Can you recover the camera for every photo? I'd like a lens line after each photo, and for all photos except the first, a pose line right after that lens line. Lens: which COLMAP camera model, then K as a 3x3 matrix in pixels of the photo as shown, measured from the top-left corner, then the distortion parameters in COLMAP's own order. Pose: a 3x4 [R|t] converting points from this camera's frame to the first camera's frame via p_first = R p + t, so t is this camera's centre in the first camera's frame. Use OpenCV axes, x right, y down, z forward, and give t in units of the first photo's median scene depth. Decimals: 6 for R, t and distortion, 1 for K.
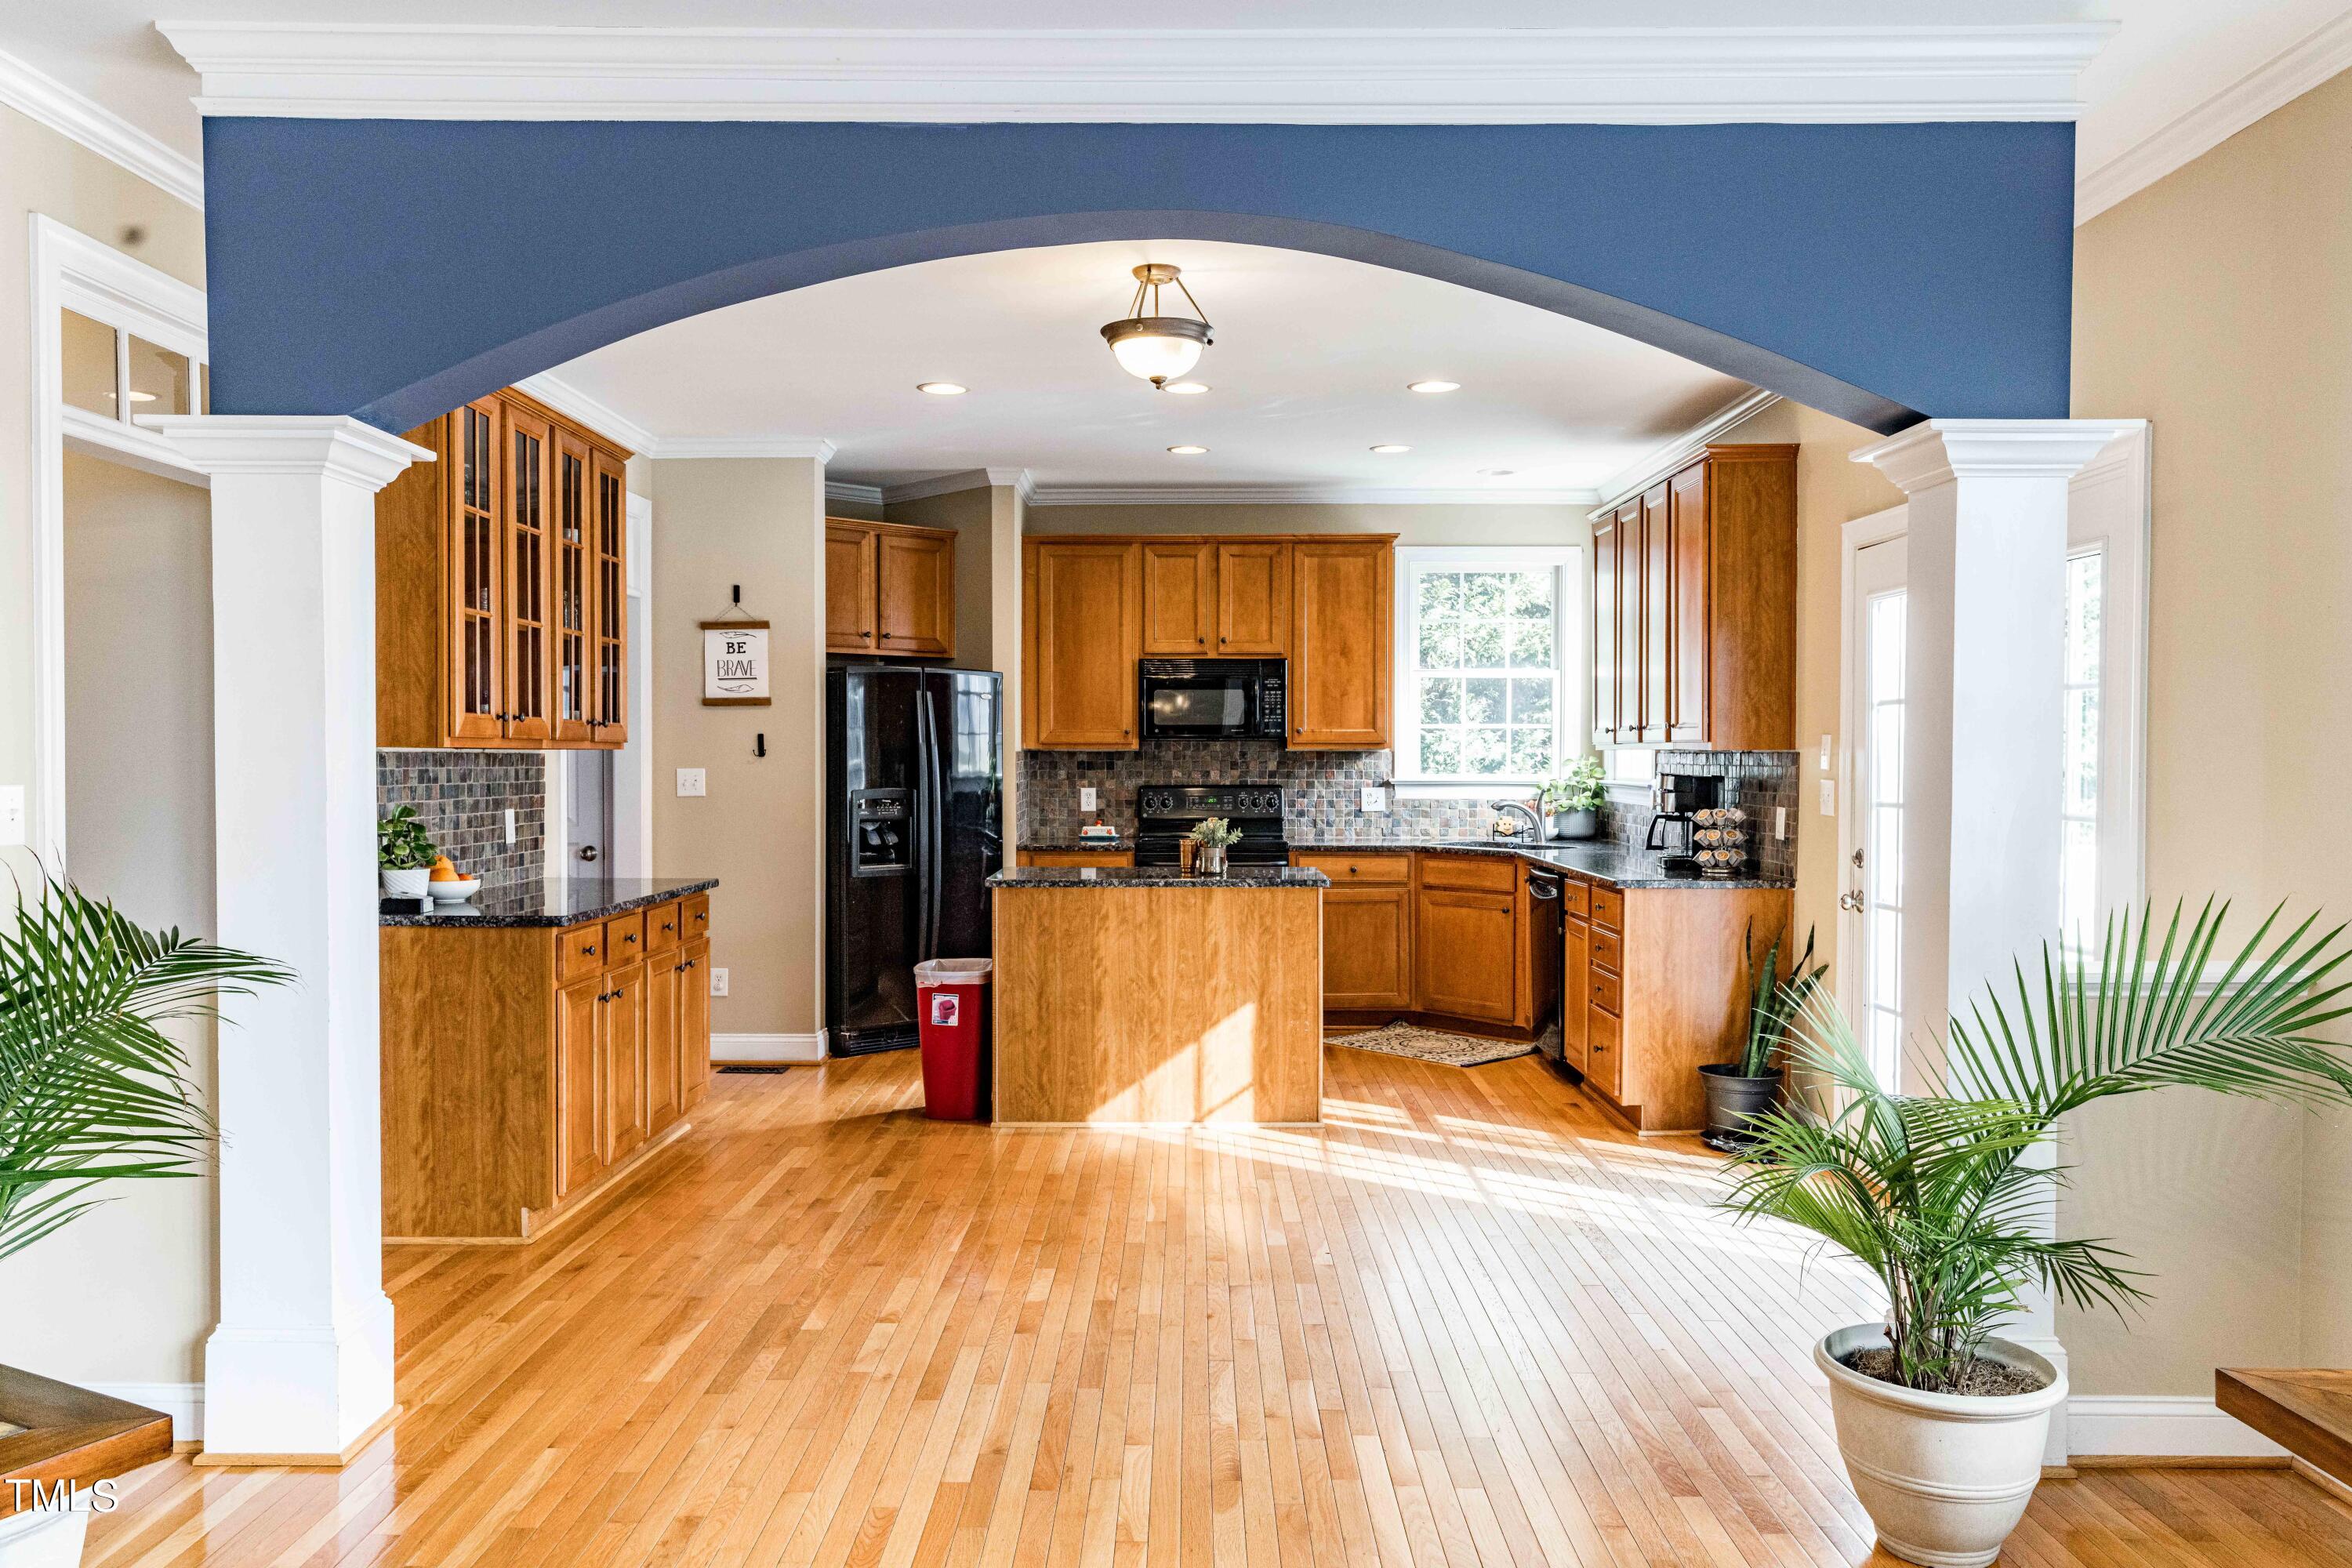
lens RADIAL K [[1732.4, 0, 1176.0], [0, 1732.4, 784.0], [0, 0, 1]] dist [0.002103, 0.000463]
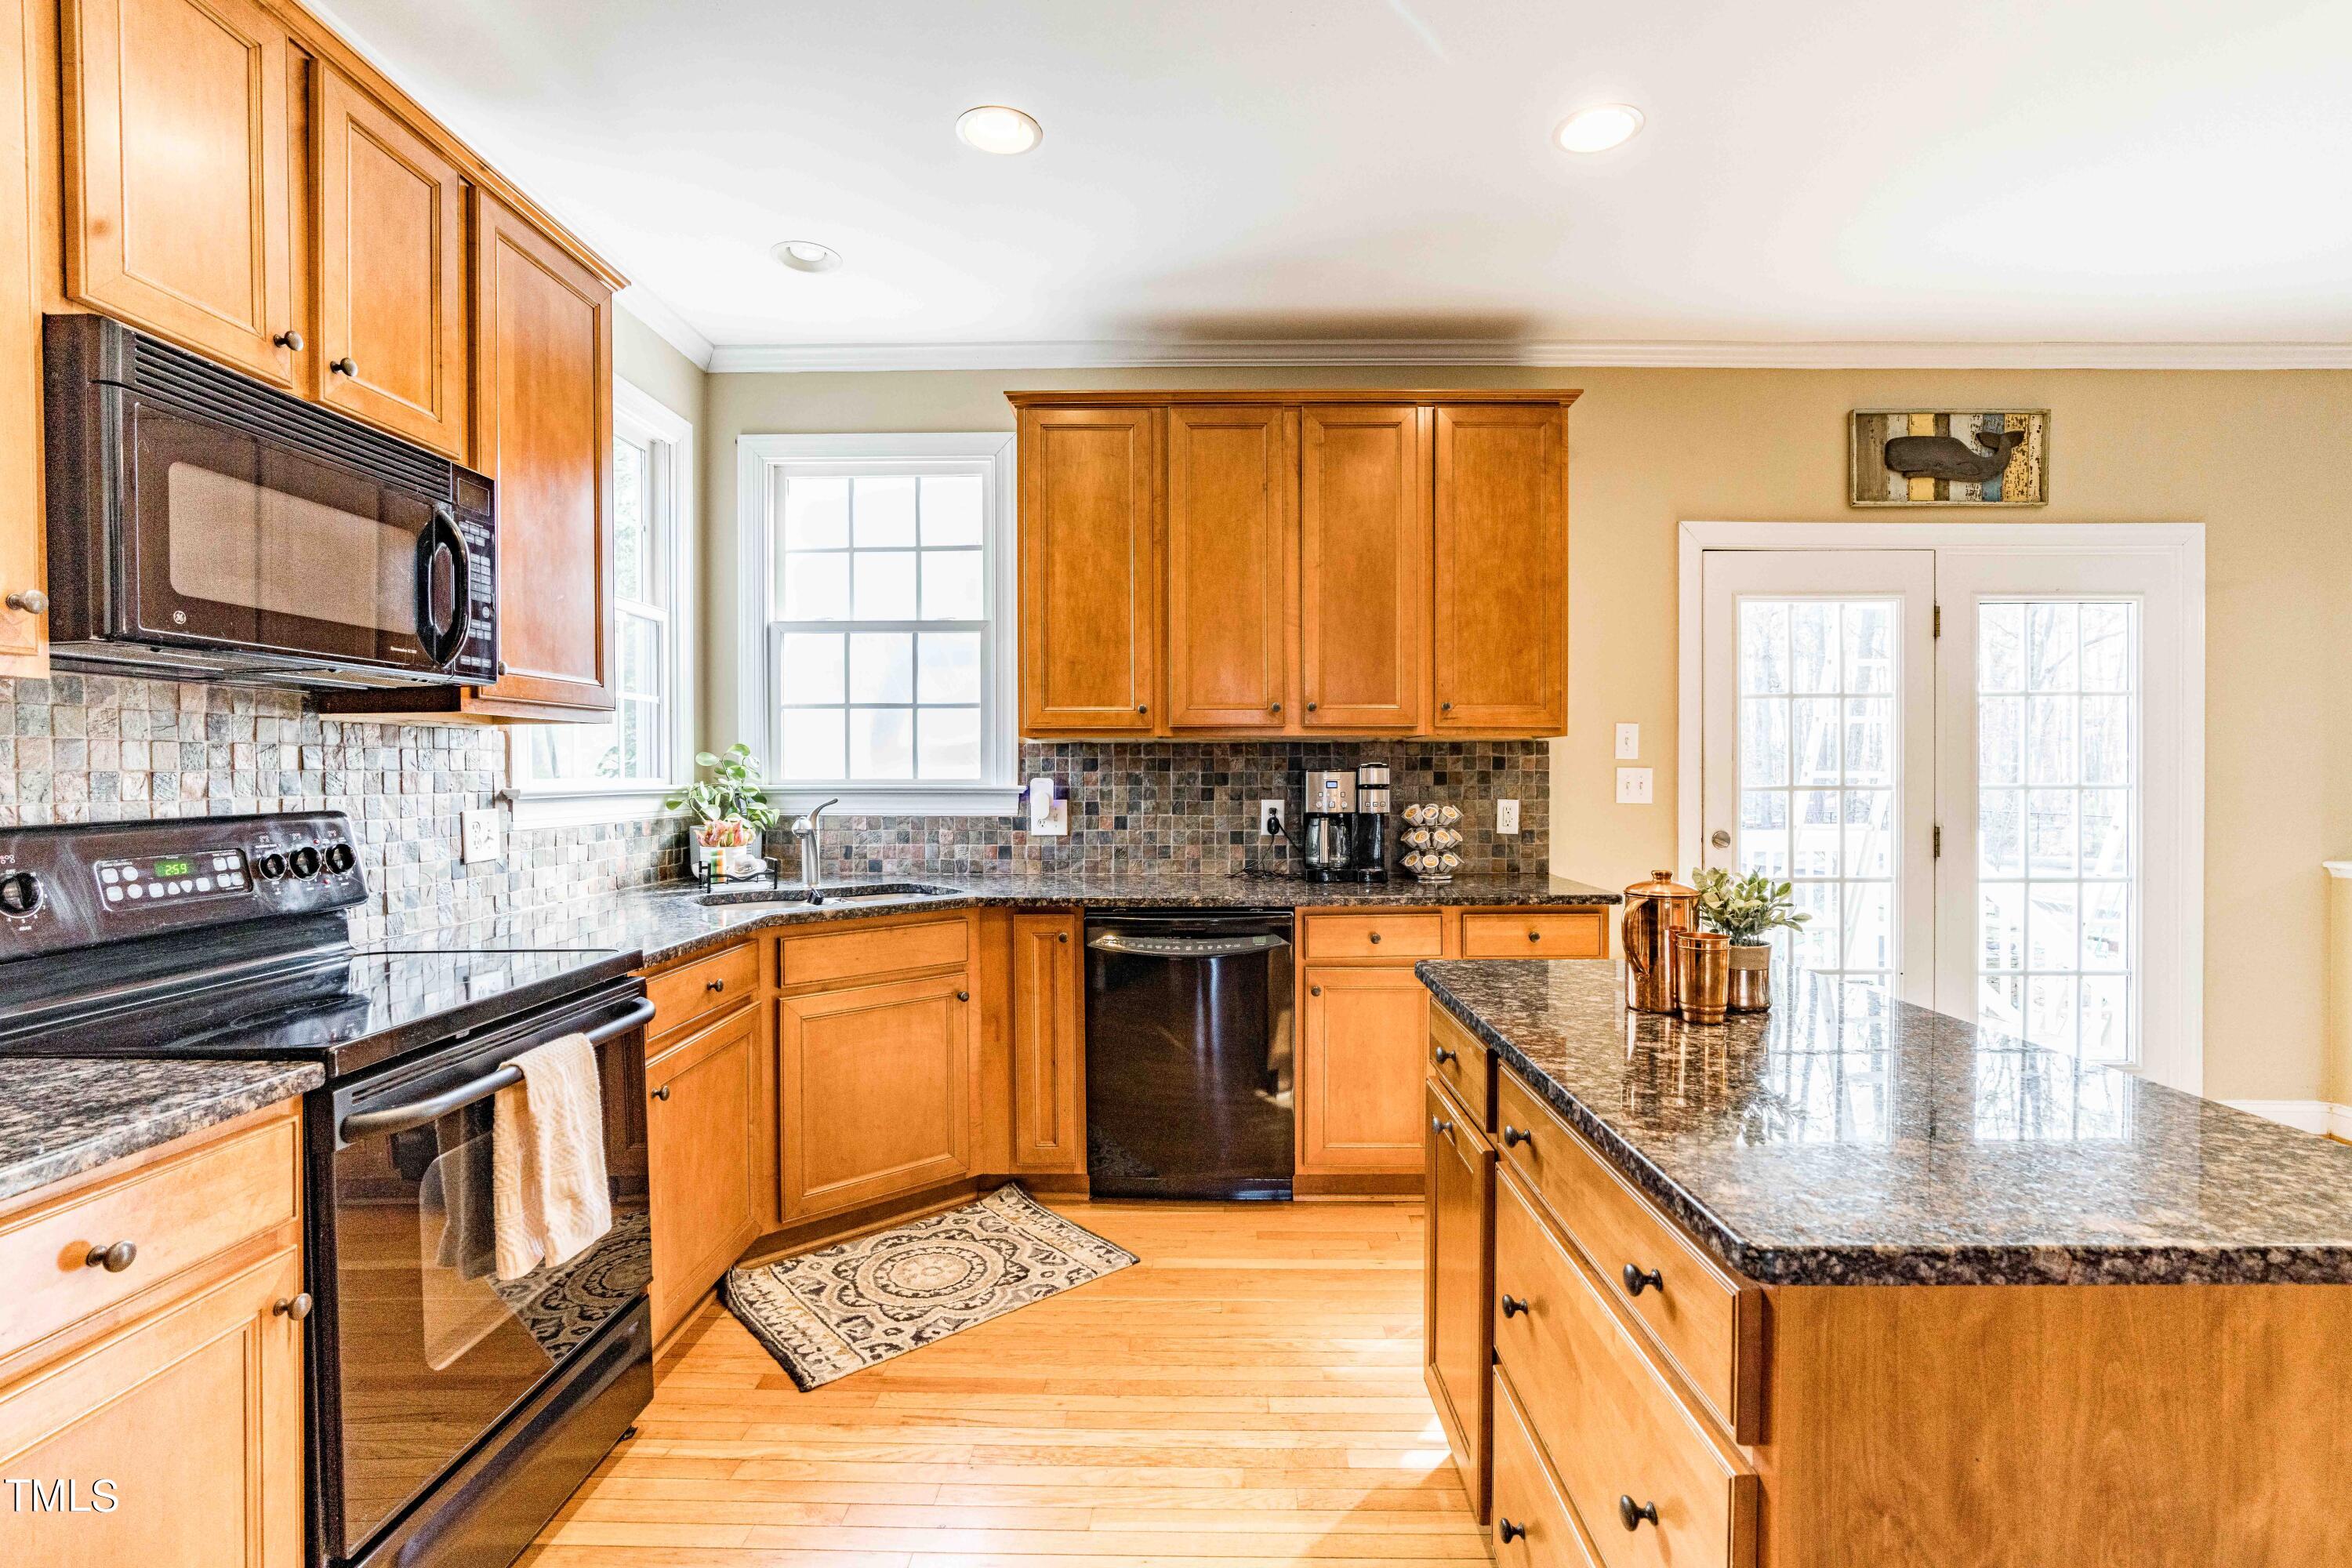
lens RADIAL K [[1072.5, 0, 1183.4], [0, 1072.5, 785.2], [0, 0, 1]] dist [-0.028328, 0.011954]
pose [[0.007403, -0.014404, 0.999869, -0.170924], [0.018818, 0.999721, 0.014263, -0.004802], [-0.999796, 0.018710, 0.007672, 0.846927]]
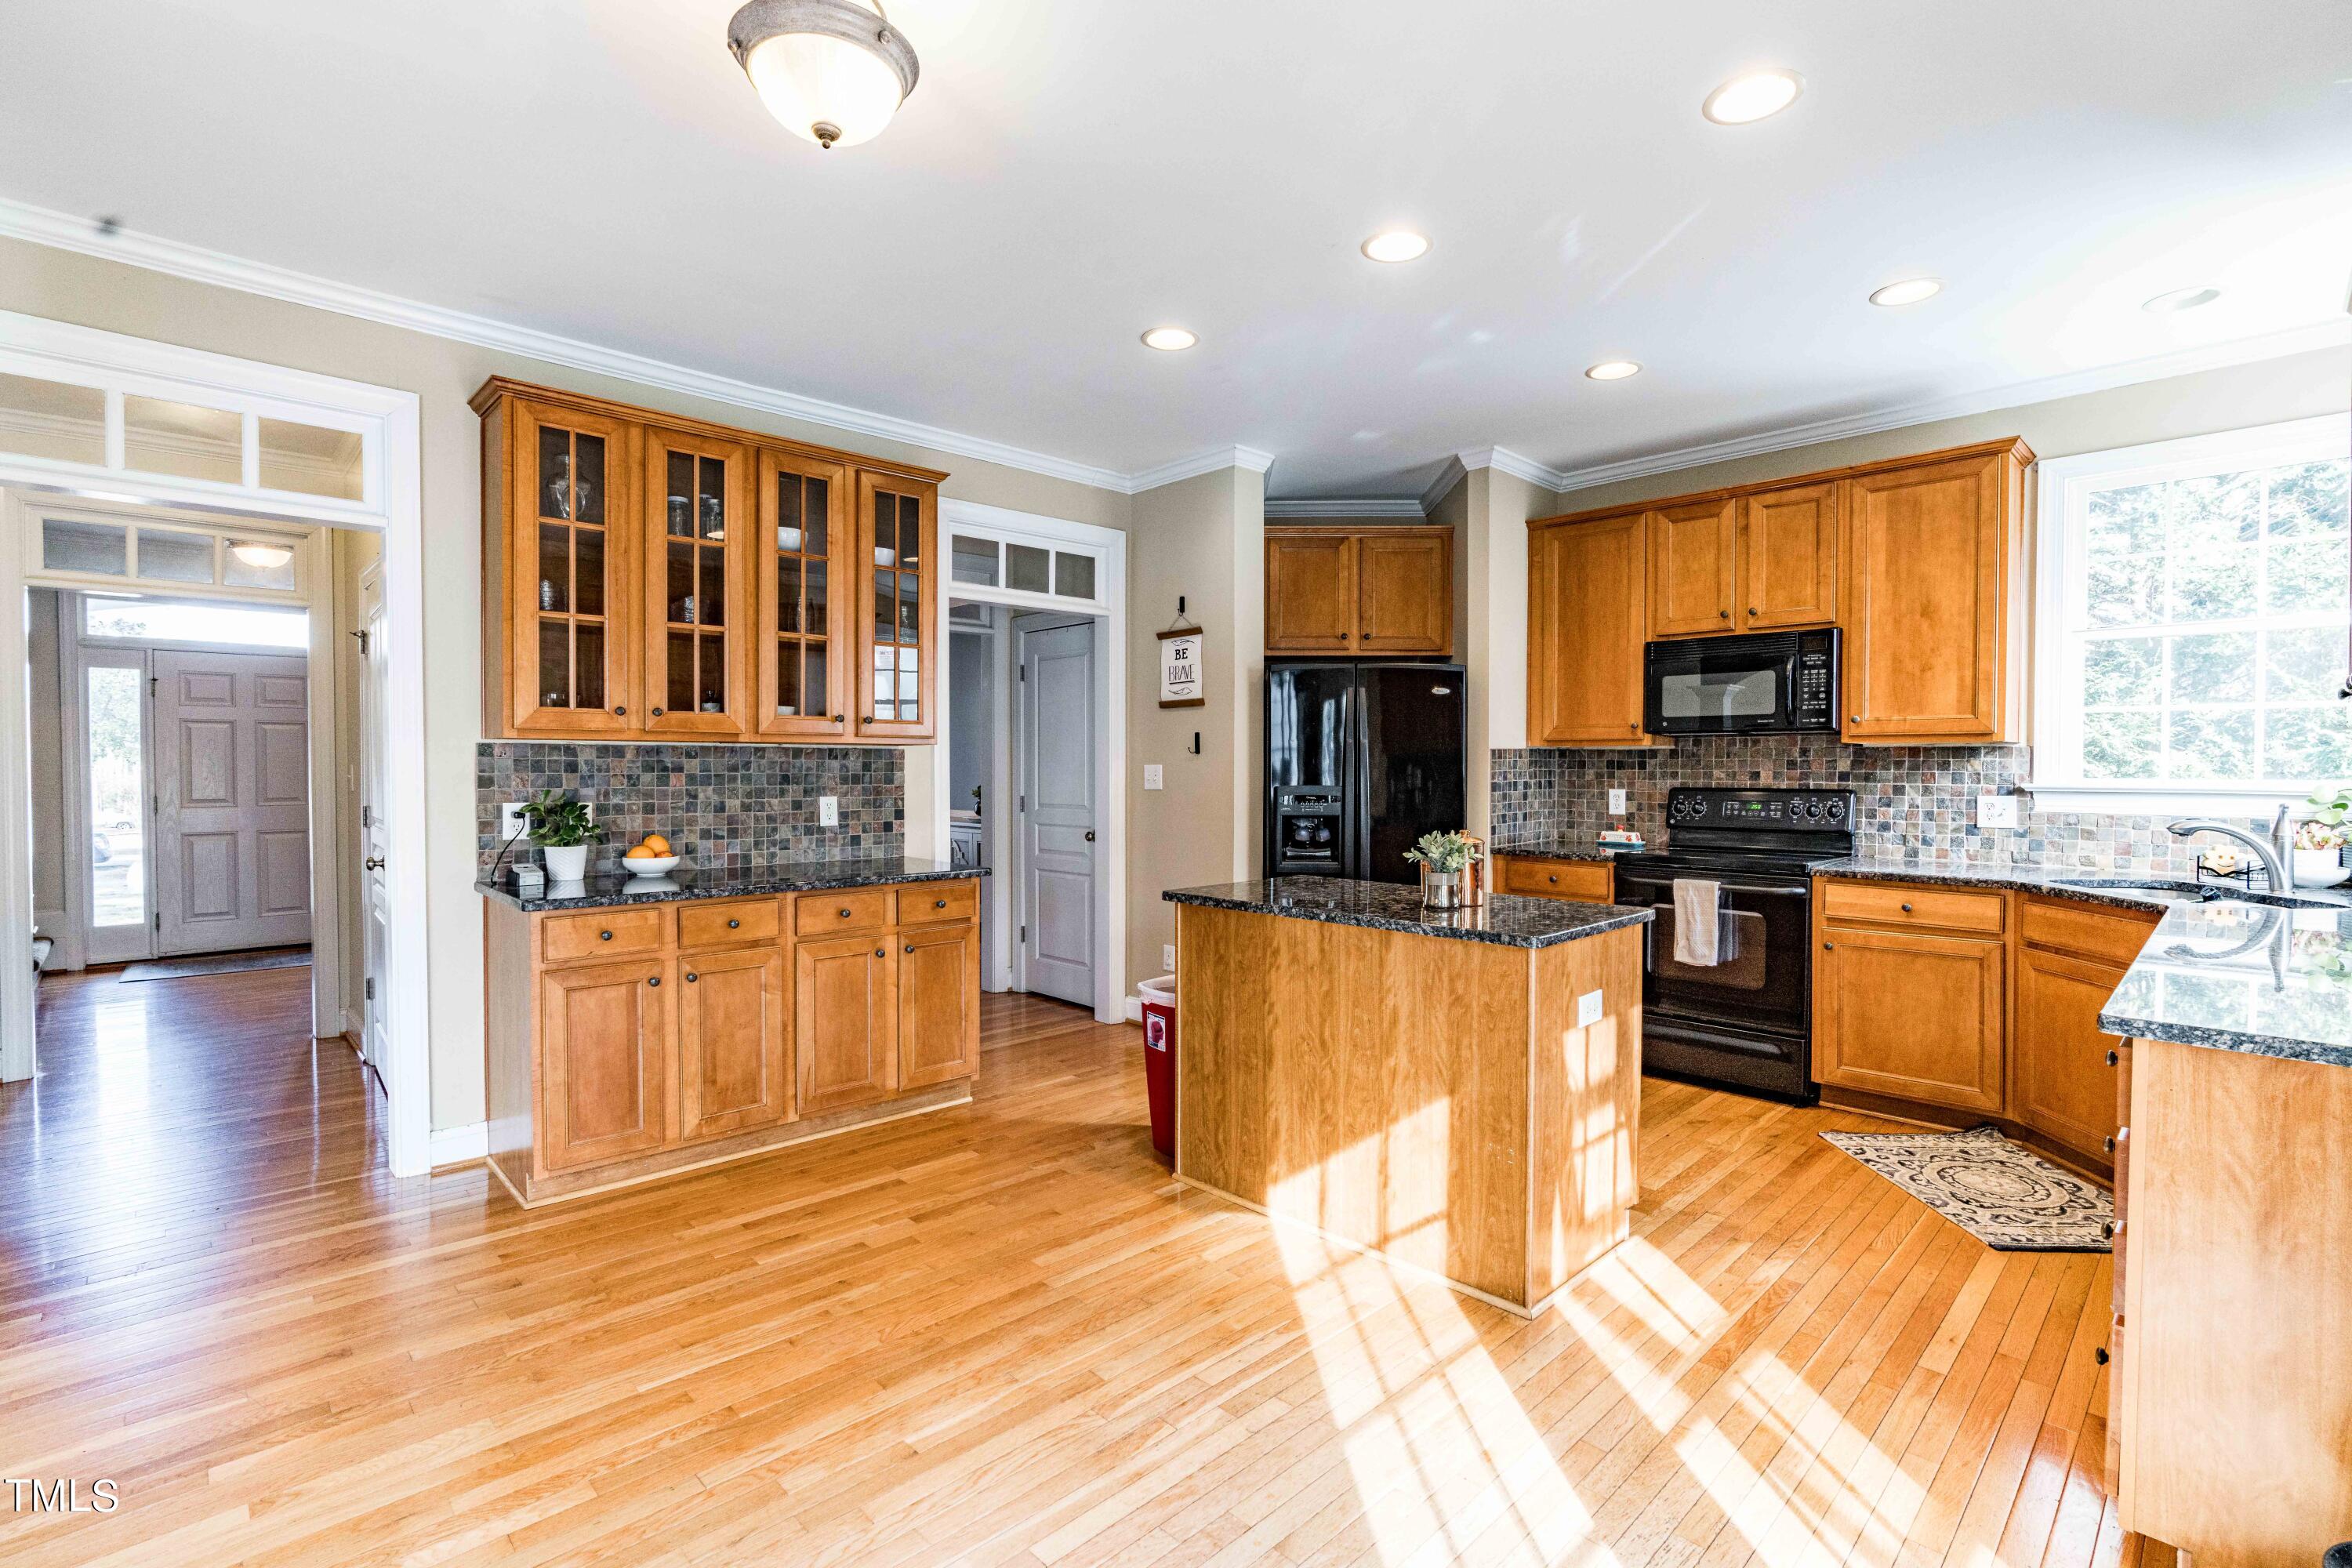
lens RADIAL K [[1072.5, 0, 1183.4], [0, 1072.5, 785.2], [0, 0, 1]] dist [-0.028328, 0.011954]
pose [[0.703793, 0.015041, -0.710245, 0.197505], [-0.013770, 0.999877, 0.007529, -0.001014], [0.710271, 0.004481, 0.703914, 0.456543]]
